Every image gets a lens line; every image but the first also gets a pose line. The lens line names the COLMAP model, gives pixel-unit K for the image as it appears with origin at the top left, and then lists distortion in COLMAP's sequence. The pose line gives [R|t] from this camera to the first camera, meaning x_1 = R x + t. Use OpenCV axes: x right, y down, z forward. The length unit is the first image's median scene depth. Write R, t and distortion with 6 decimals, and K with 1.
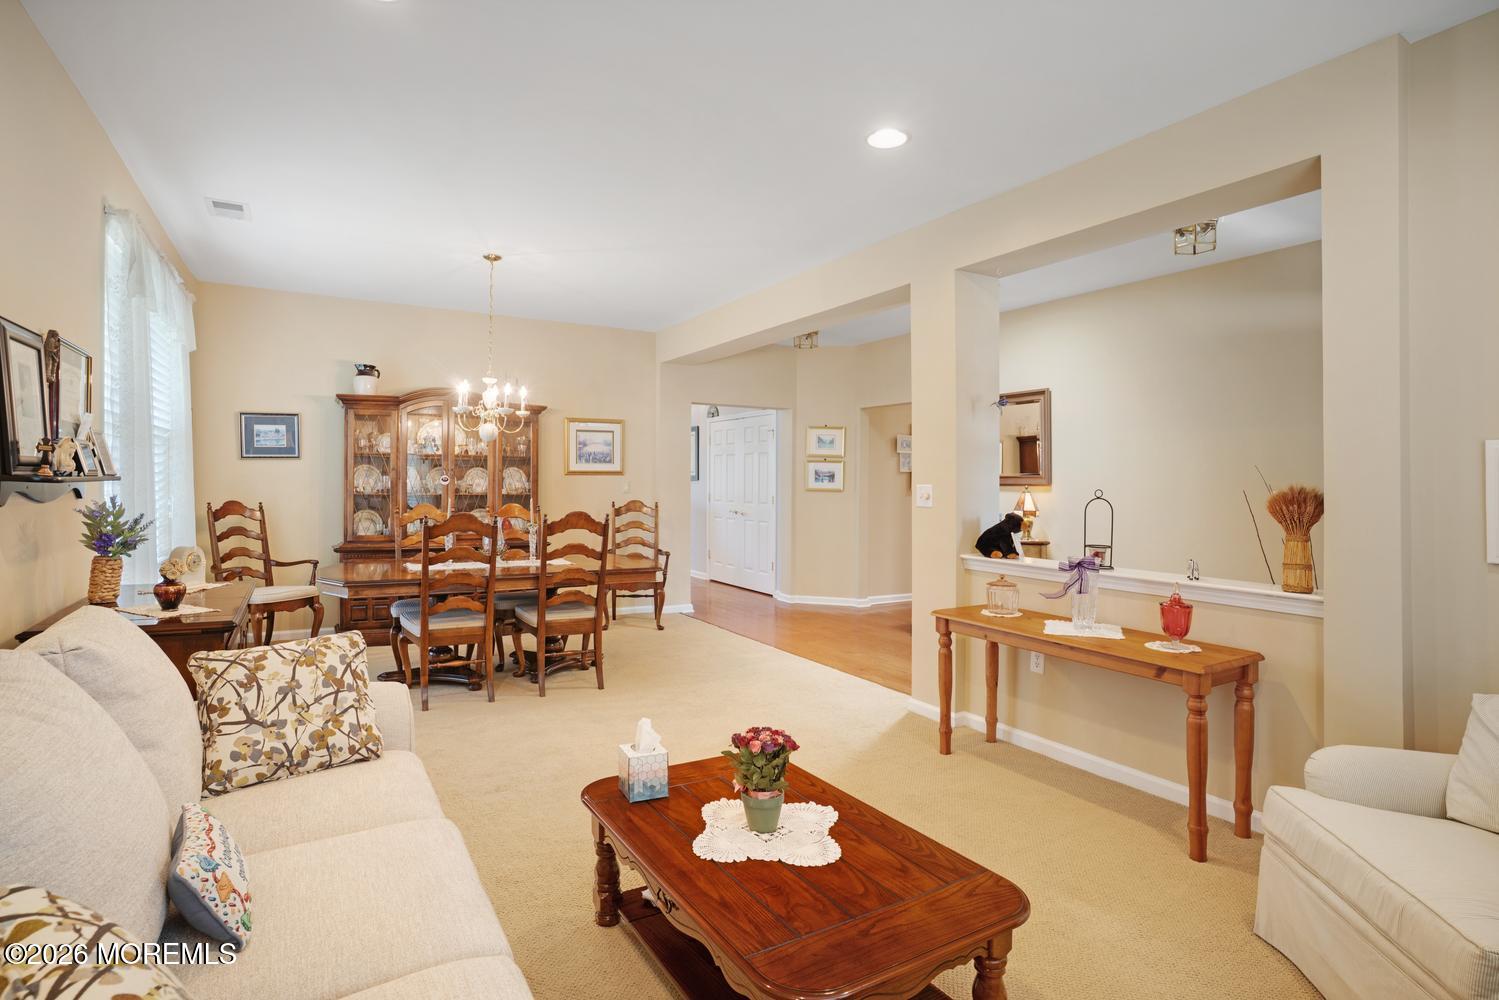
lens RADIAL K [[755.3, 0, 757.3], [0, 755.3, 480.0], [0, 0, 1]] dist [-0.071528, 0.026963]
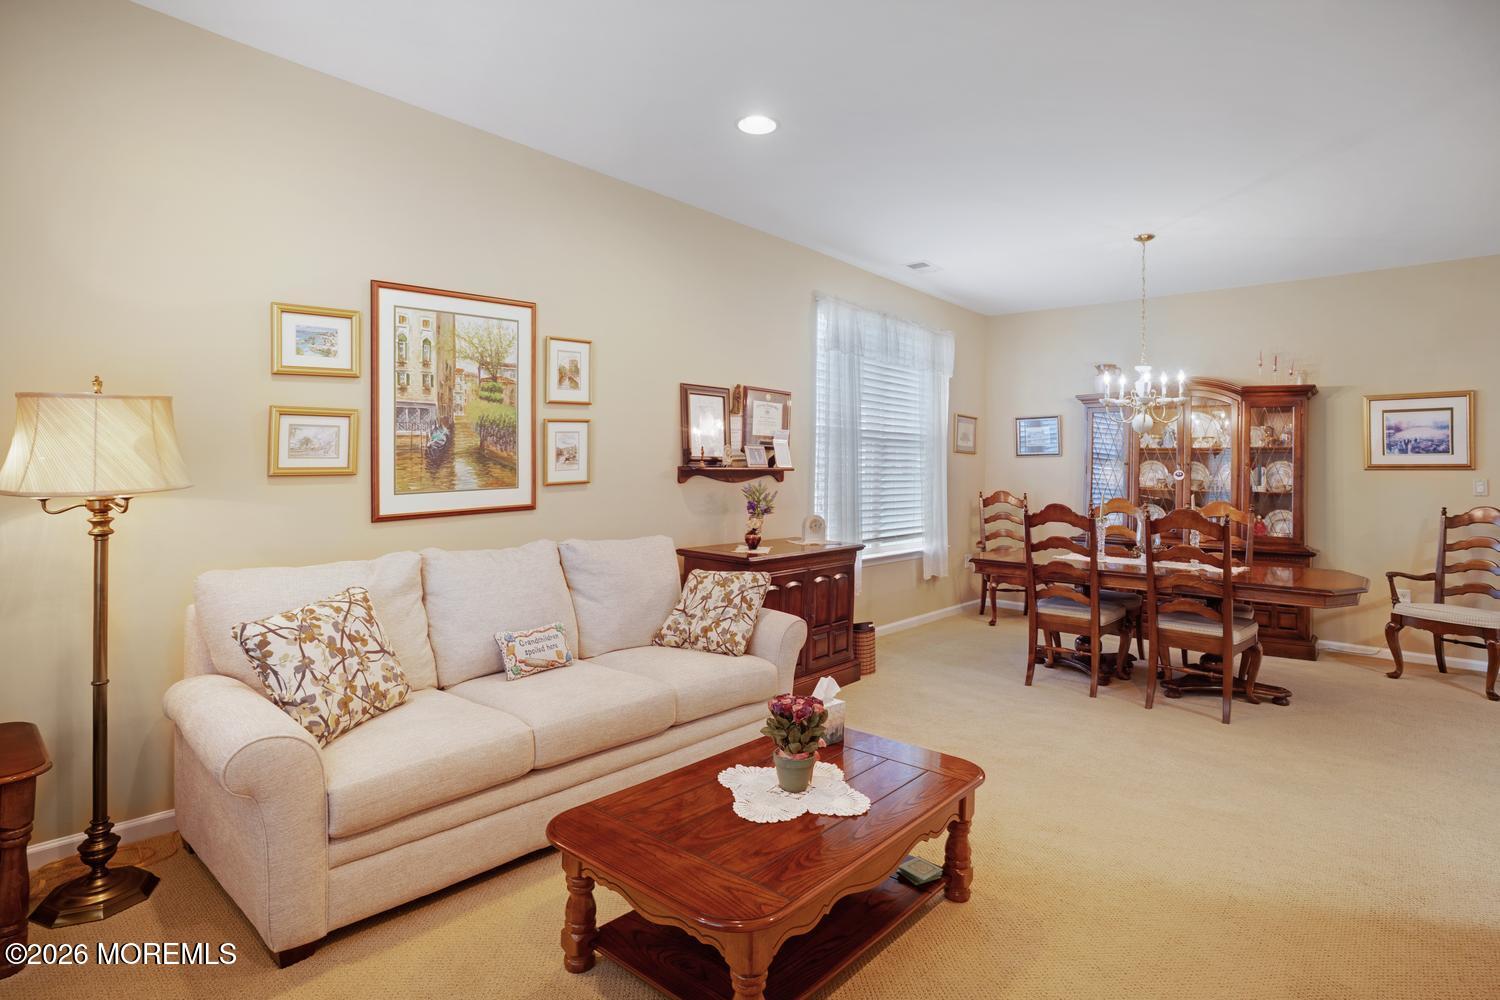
lens RADIAL K [[755.8, 0, 742.3], [0, 755.8, 490.0], [0, 0, 1]] dist [-0.071528, 0.026963]
pose [[0.309415, 0.019553, -0.950726, 0.313732], [-0.007091, 0.999808, 0.018254, 0.005808], [0.950901, 0.001093, 0.309494, 0.186265]]
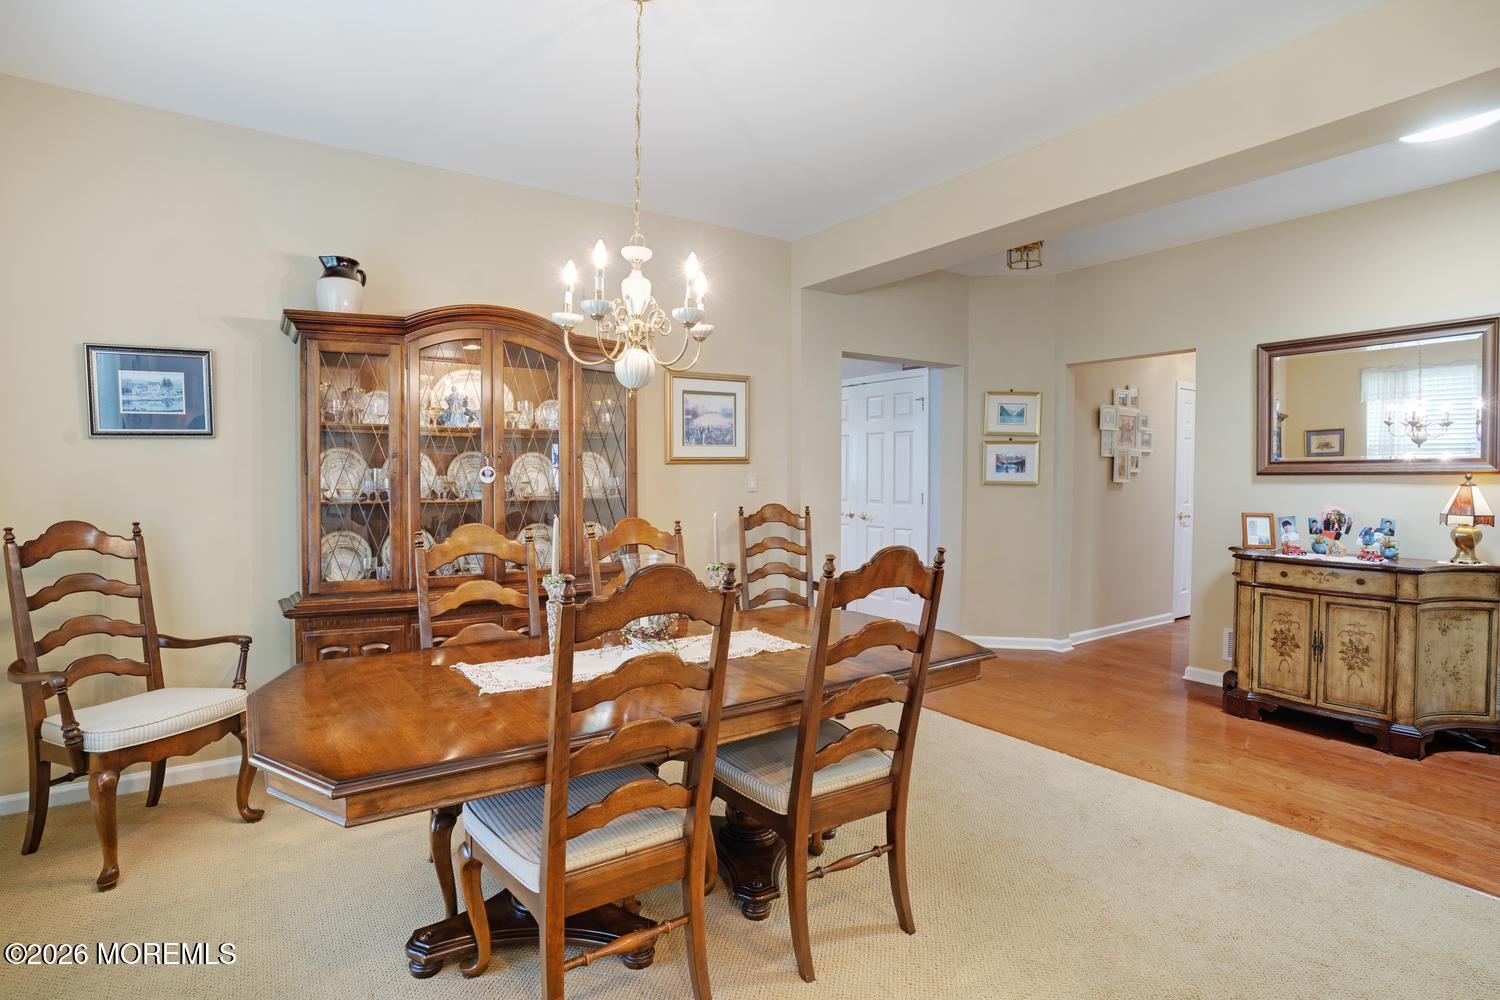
lens RADIAL K [[755.8, 0, 739.7], [0, 755.8, 481.7], [0, 0, 1]] dist [-0.071528, 0.026963]
pose [[0.998703, -0.010718, 0.049768, -0.272996], [0.010046, 0.999855, 0.013725, -0.000412], [-0.049908, -0.013207, 0.998667, 0.460650]]
